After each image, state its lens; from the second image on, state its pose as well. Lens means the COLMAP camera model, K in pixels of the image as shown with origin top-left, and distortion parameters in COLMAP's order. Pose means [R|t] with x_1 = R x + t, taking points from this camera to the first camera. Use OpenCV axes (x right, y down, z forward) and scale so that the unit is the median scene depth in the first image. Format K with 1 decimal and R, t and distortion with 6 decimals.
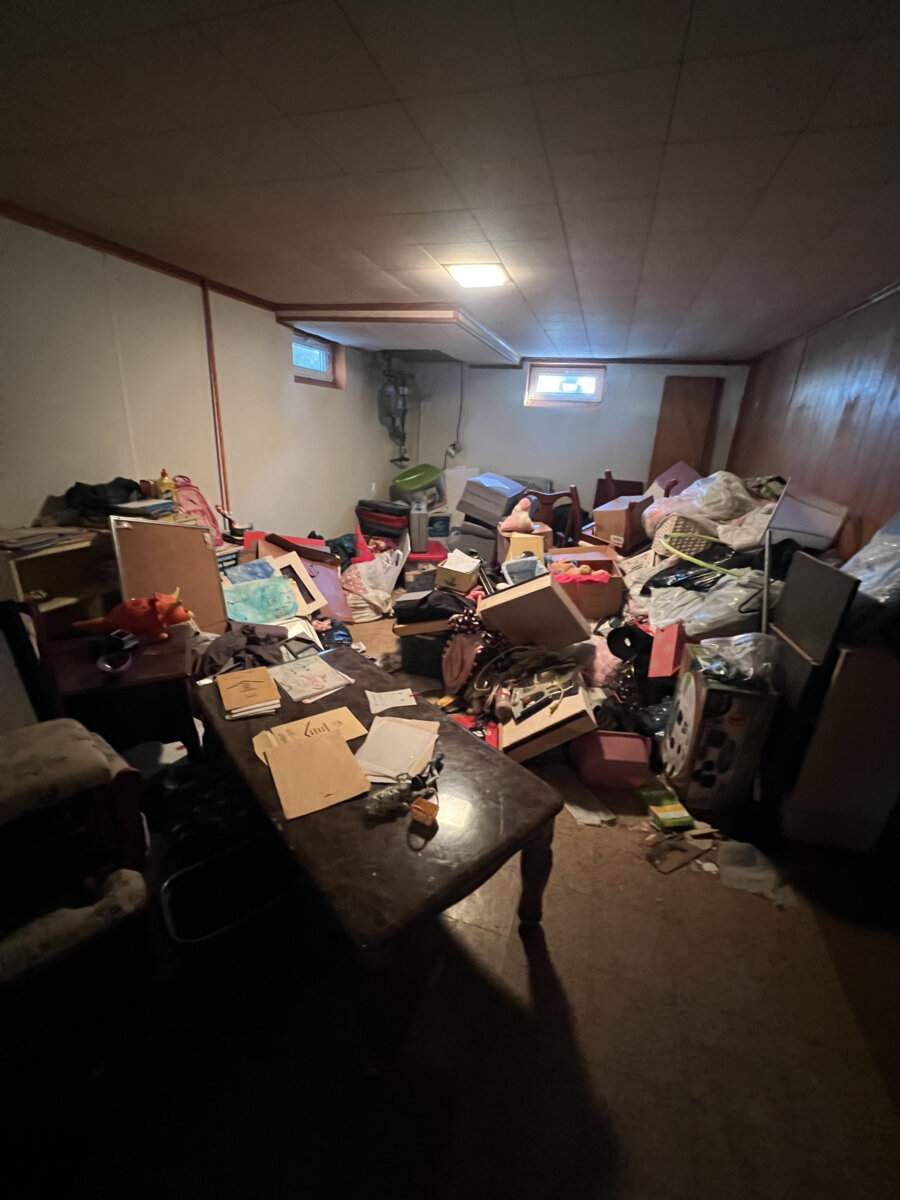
lens RADIAL K [[478.8, 0, 455.2], [0, 478.8, 603.1], [0, 0, 1]] dist [-0.000837, -0.000068]
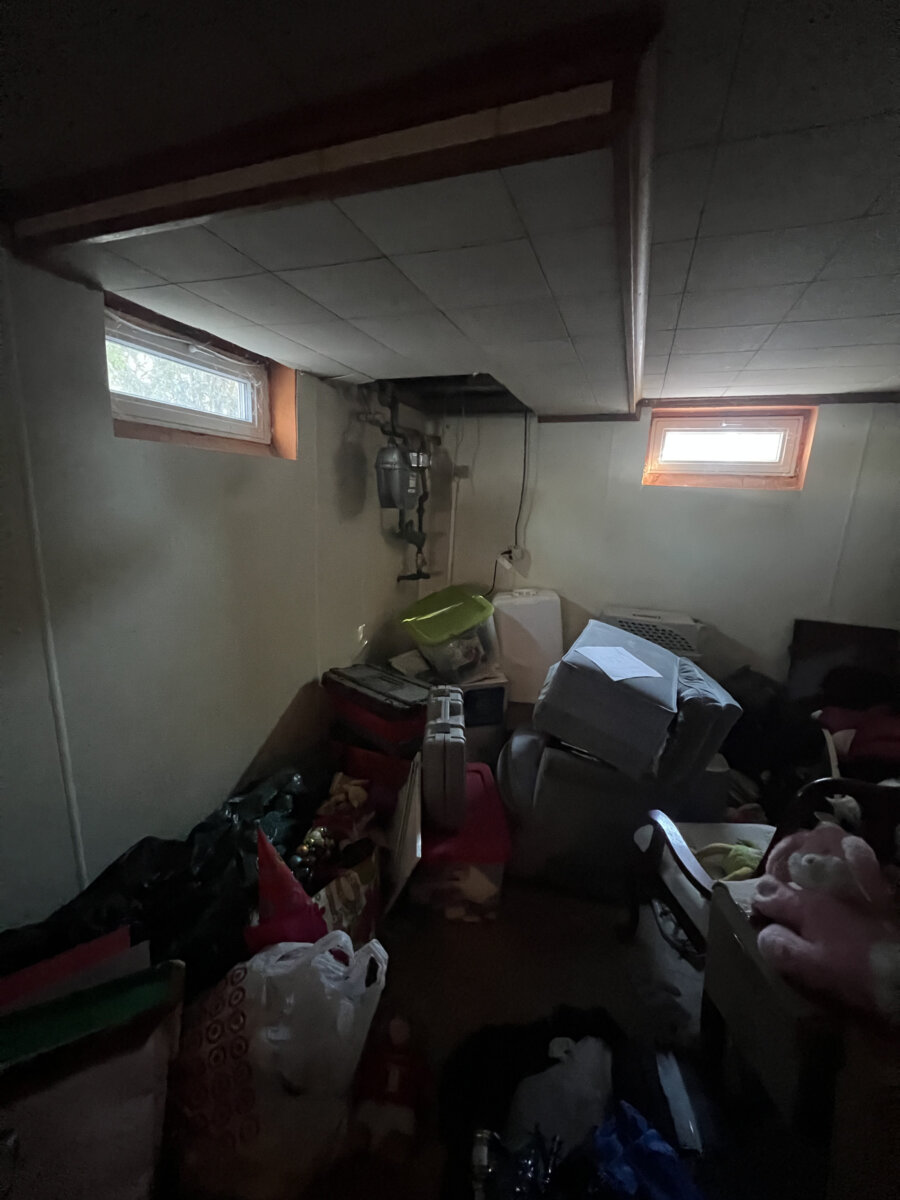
lens RADIAL K [[479.4, 0, 450.0], [0, 479.4, 600.0], [0, 0, 1]] dist [-0.002059, -0.000220]
pose [[0.997160, 0.008438, -0.074836, -0.031391], [-0.019518, 0.988707, -0.148582, -0.202475], [0.072737, 0.149621, 0.986064, 0.477803]]
